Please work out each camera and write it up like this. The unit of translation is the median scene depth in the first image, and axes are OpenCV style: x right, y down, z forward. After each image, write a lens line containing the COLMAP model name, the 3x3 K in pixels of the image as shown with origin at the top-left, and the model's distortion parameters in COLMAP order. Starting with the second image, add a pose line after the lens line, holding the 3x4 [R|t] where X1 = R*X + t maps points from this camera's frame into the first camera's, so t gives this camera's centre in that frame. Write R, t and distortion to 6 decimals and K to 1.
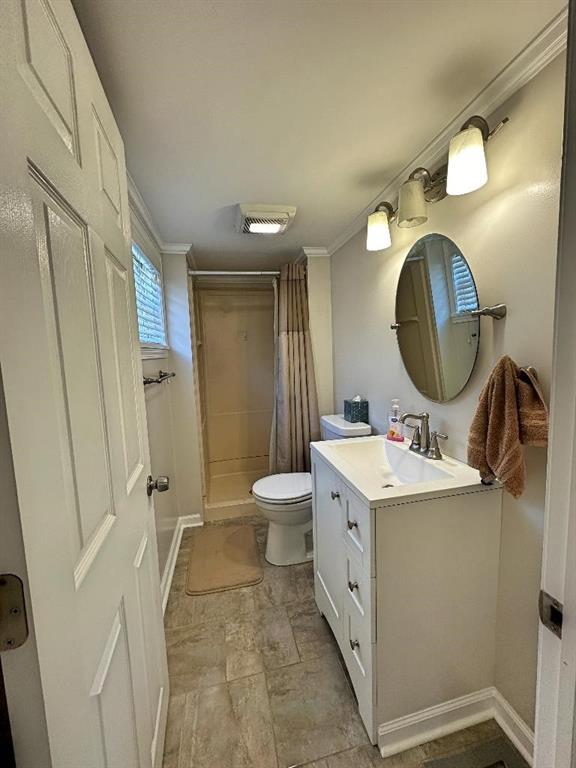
lens RADIAL K [[308.0, 0, 288.0], [0, 308.0, 384.0], [0, 0, 1]] dist [-0.000183, 0.000298]
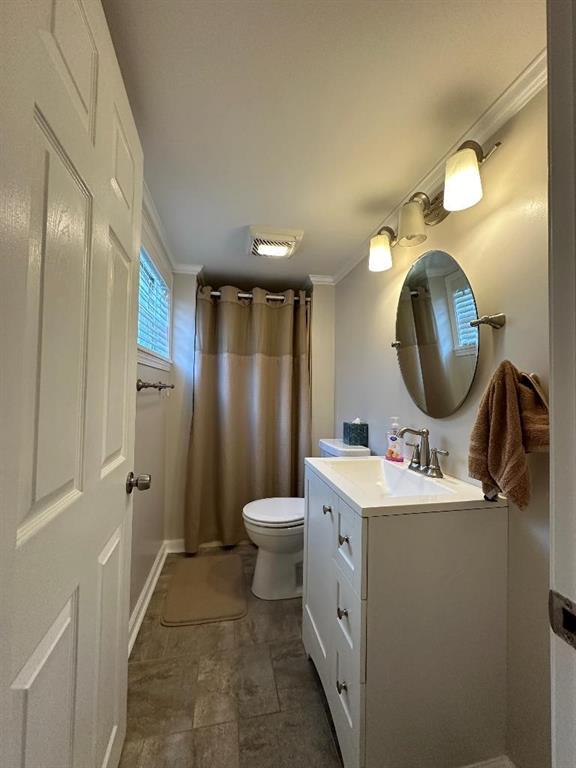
lens RADIAL K [[307.0, 0, 288.0], [0, 307.0, 384.0], [0, 0, 1]] dist [-0.000847, 0.000009]
pose [[0.998338, 0.053821, -0.020616, 0.032114], [-0.055997, 0.990452, -0.125971, 0.102295], [0.013639, 0.126916, 0.991820, 0.028575]]
